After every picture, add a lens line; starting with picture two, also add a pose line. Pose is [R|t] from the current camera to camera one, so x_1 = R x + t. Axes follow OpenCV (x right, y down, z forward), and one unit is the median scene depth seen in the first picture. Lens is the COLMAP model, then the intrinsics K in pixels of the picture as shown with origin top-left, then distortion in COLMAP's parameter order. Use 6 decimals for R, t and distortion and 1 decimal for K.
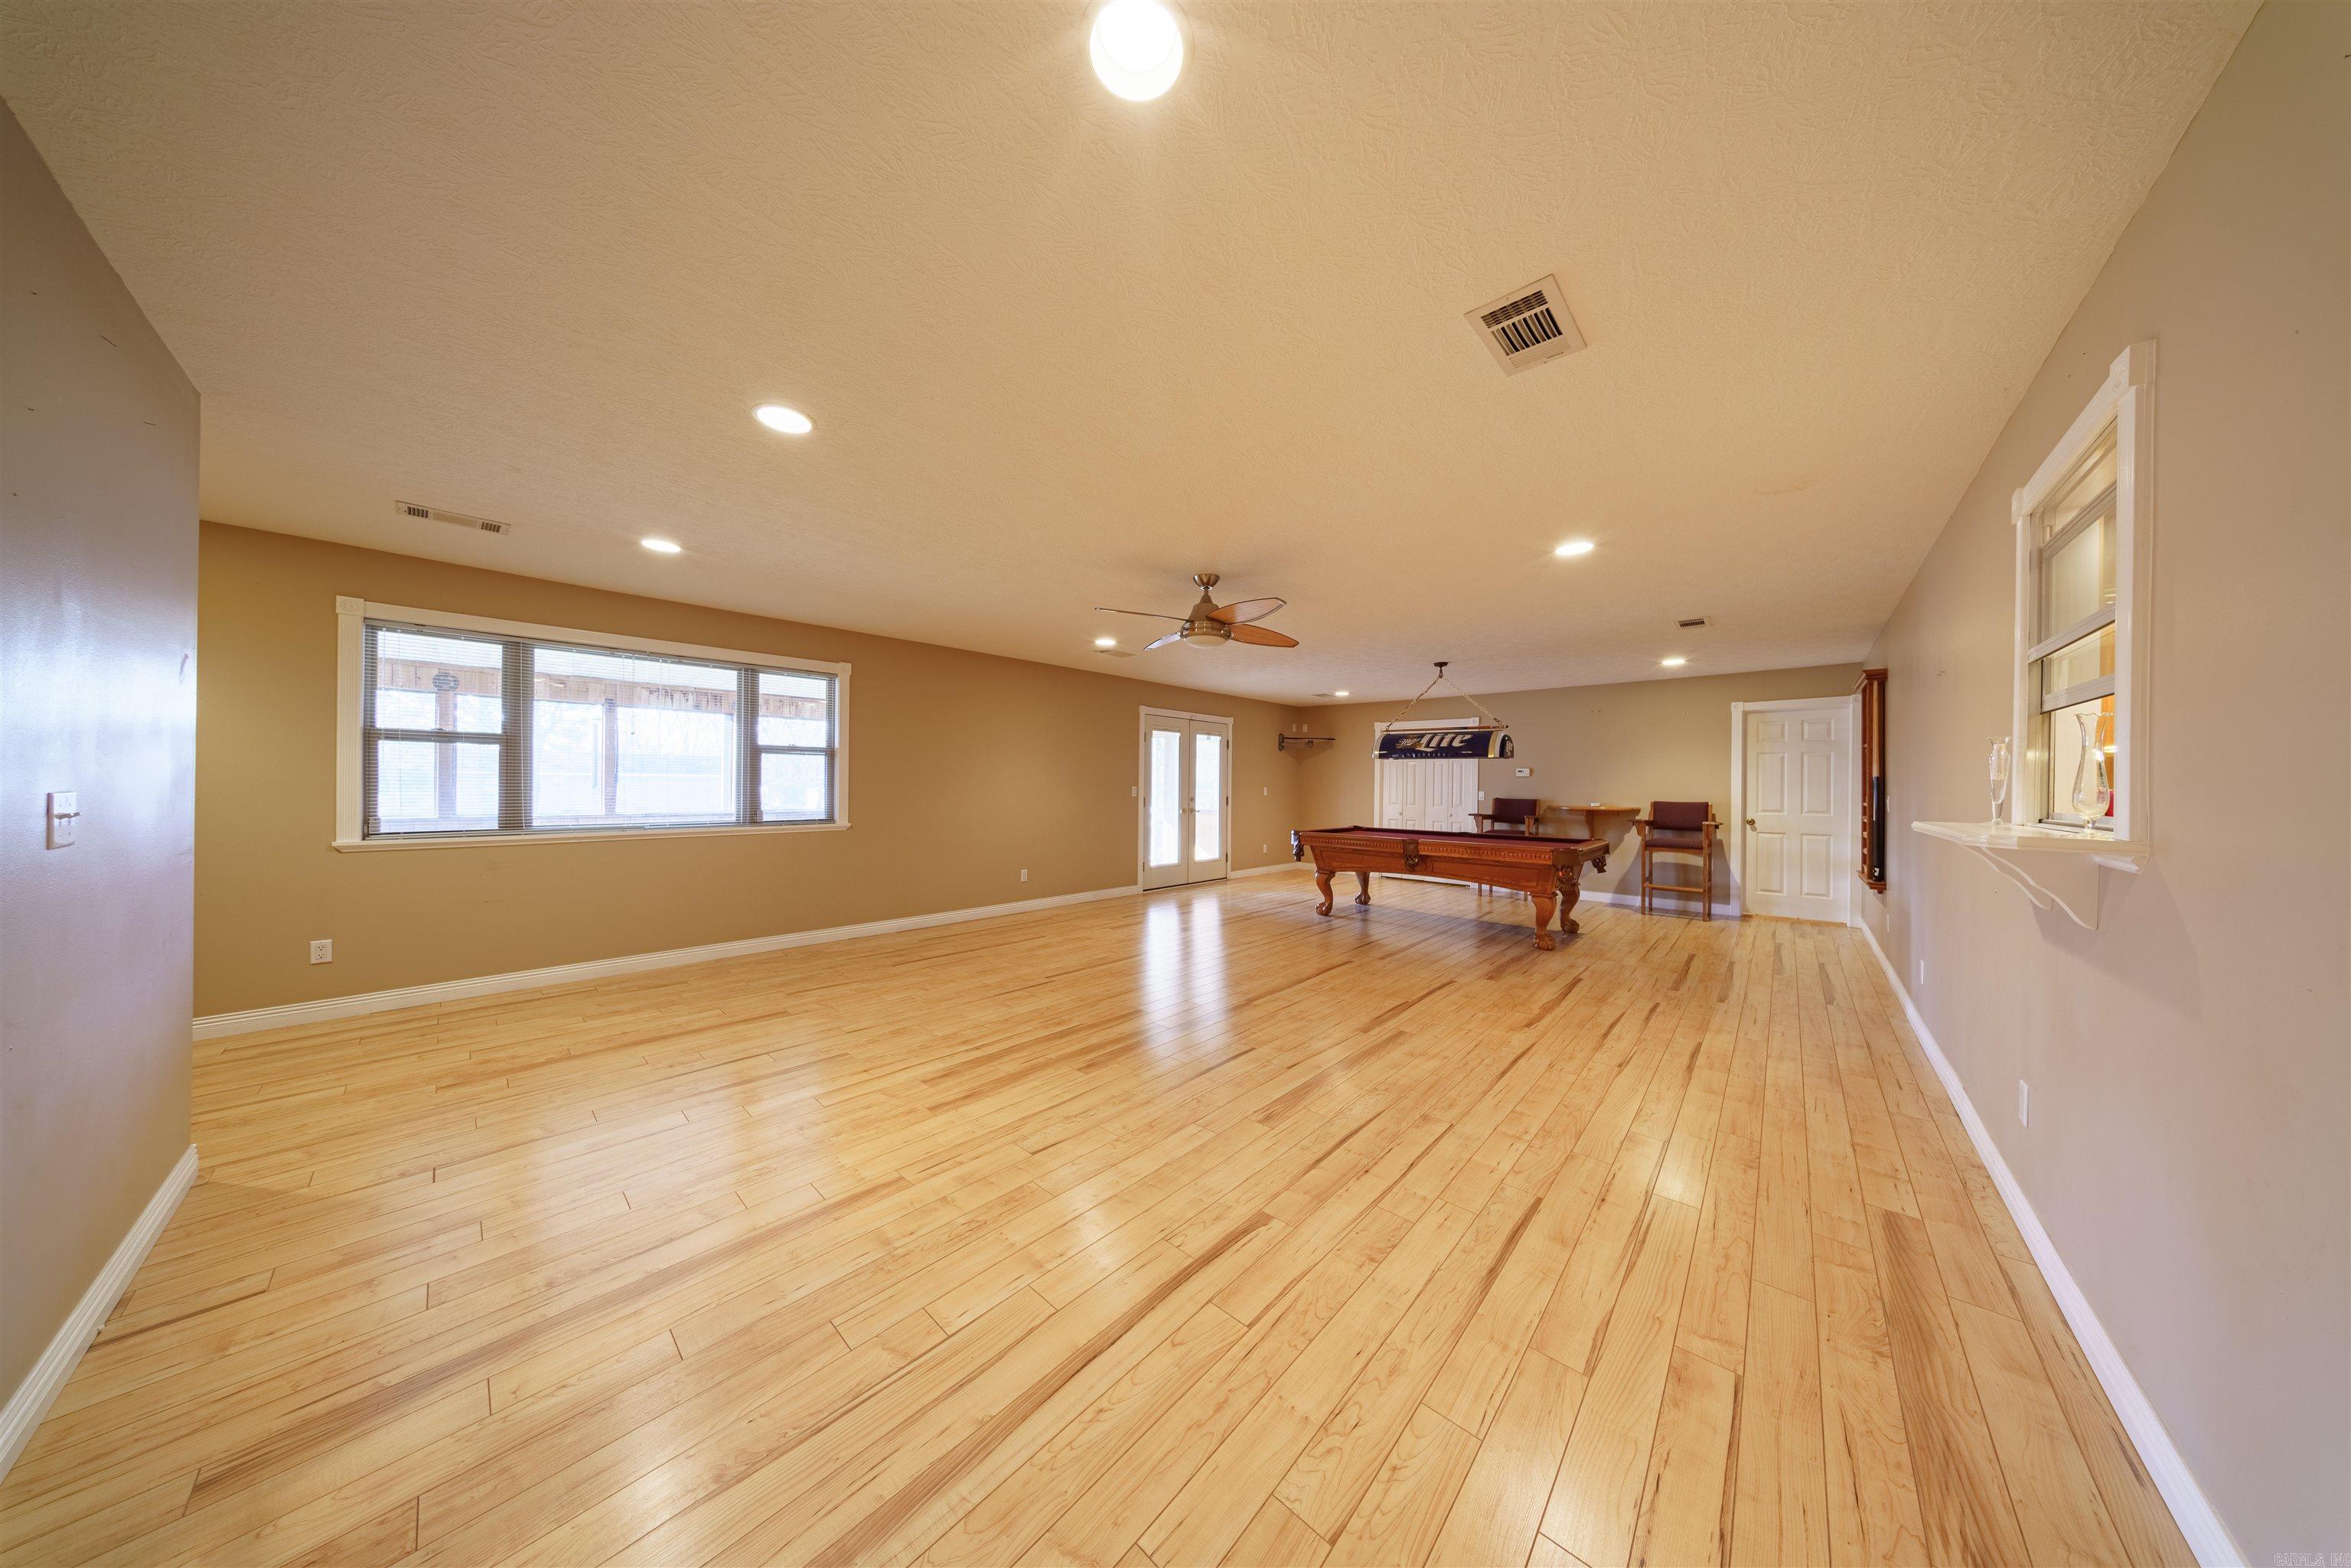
lens RADIAL K [[670.2, 0, 1176.7], [0, 670.2, 783.2], [0, 0, 1]] dist [-0.008365, 0.000156]
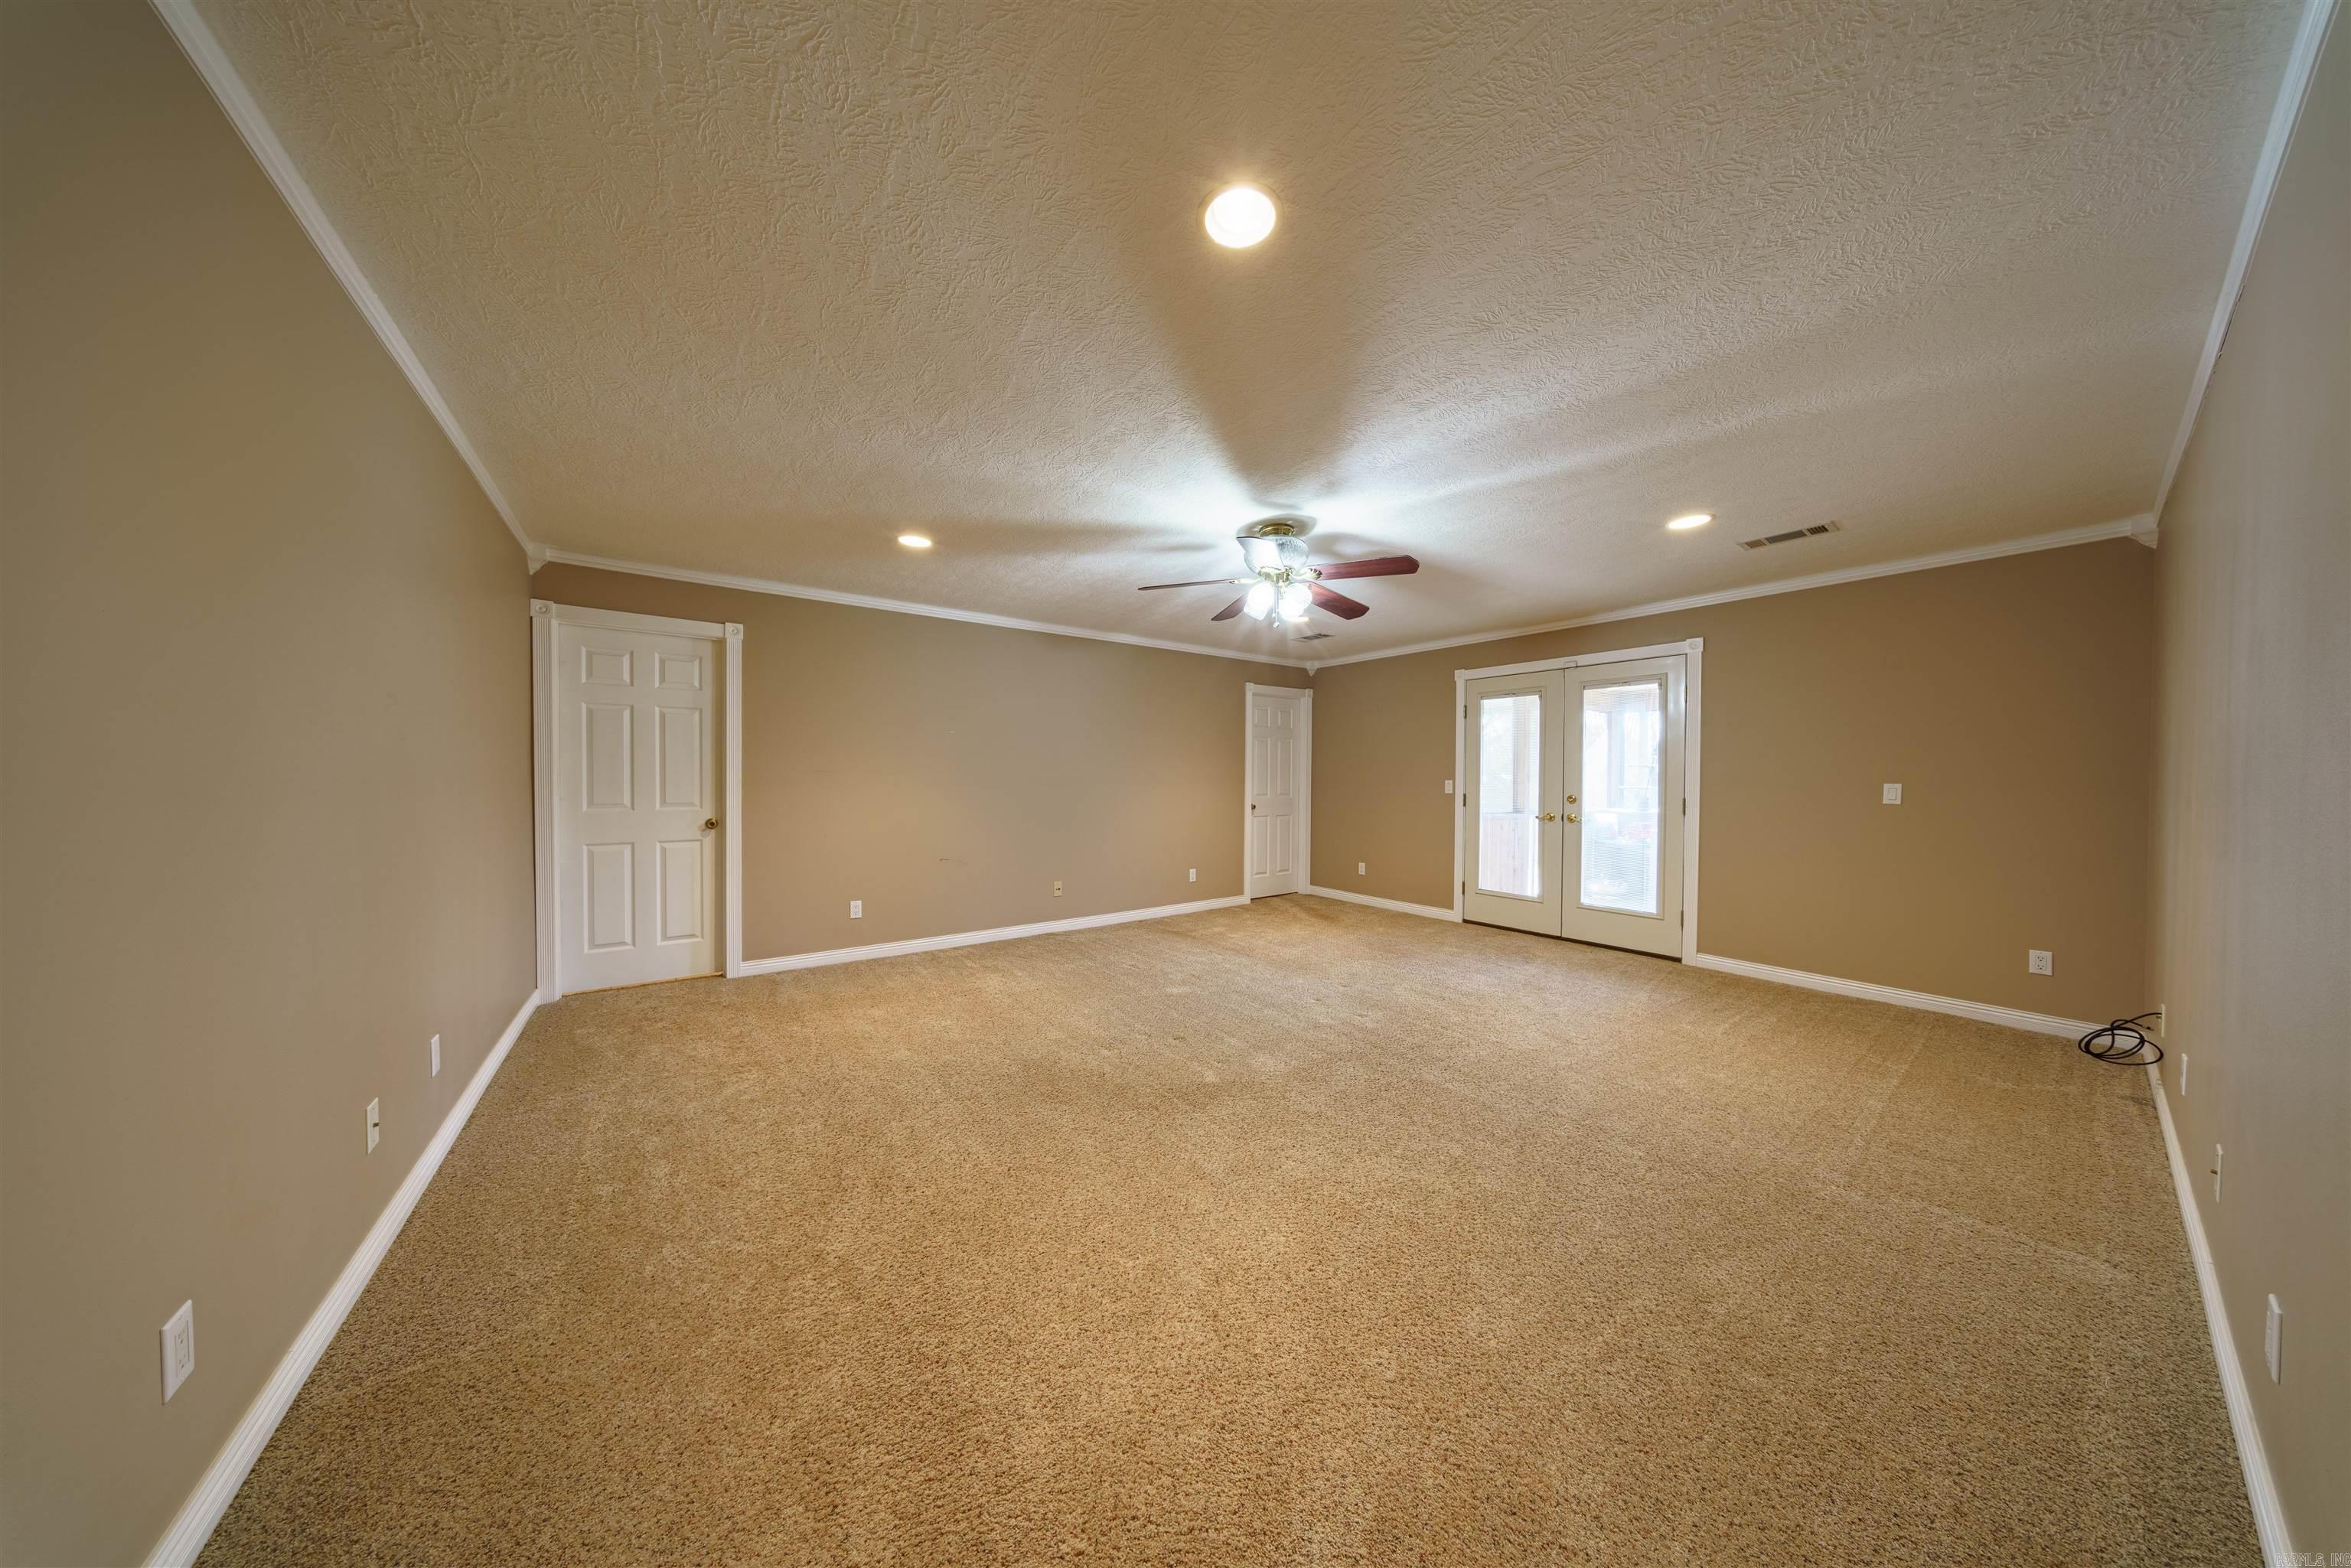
lens RADIAL K [[670.2, 0, 1182.5], [0, 670.2, 782.0], [0, 0, 1]] dist [-0.008365, 0.000156]
pose [[-0.188558, -0.002306, -0.982059, 0.725128], [-0.001880, 0.999996, -0.001987, 0.009749], [0.982060, 0.001472, -0.188561, 0.817522]]
